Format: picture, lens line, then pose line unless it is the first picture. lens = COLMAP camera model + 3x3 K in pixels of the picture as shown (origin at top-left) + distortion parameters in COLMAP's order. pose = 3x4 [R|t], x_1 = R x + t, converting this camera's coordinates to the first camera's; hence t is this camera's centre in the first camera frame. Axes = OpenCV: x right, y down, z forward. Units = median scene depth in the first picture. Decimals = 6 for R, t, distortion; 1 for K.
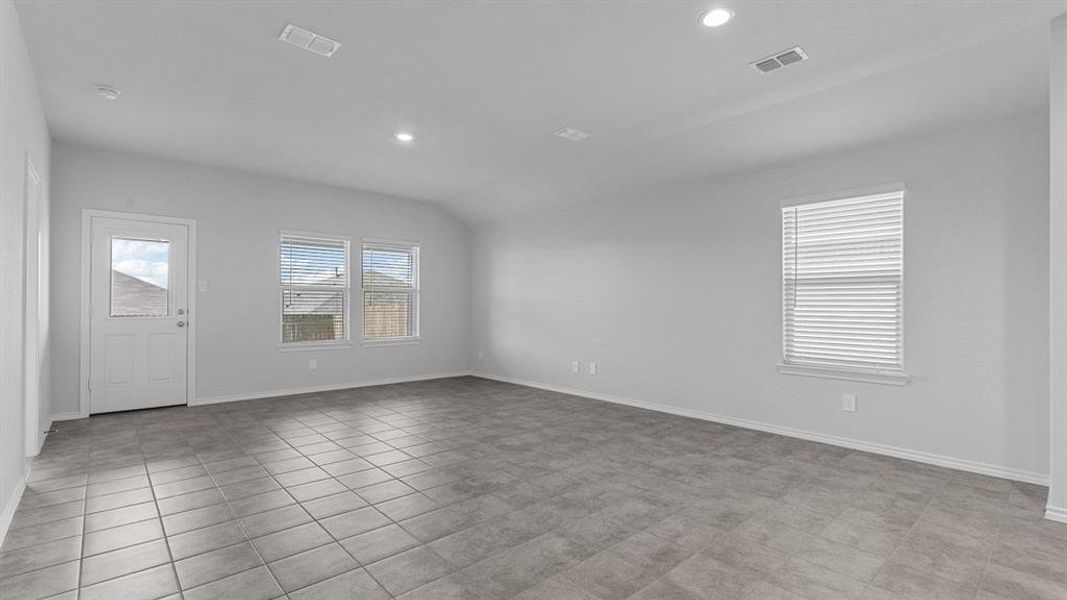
lens RADIAL K [[479.9, 0, 536.6], [0, 479.9, 303.2], [0, 0, 1]] dist [0.001716, -0.000125]
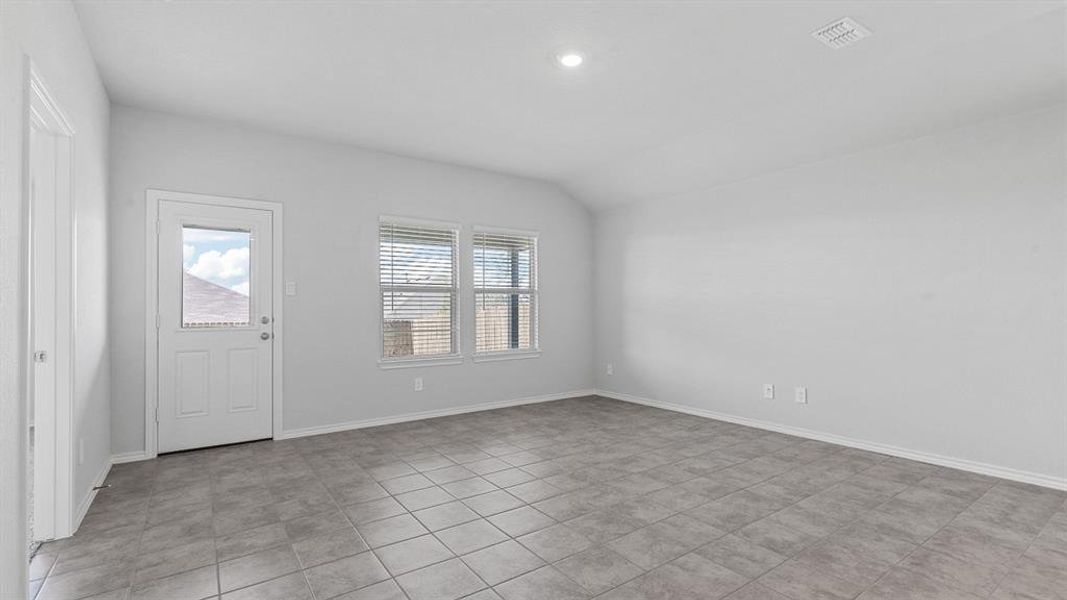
lens RADIAL K [[479.9, 0, 536.6], [0, 479.9, 303.2], [0, 0, 1]] dist [0.001716, -0.000125]
pose [[0.993269, -0.012343, -0.115169, -0.266158], [0.011554, 0.999905, -0.007516, 0.001130], [0.115250, 0.006135, 0.993318, 0.346348]]
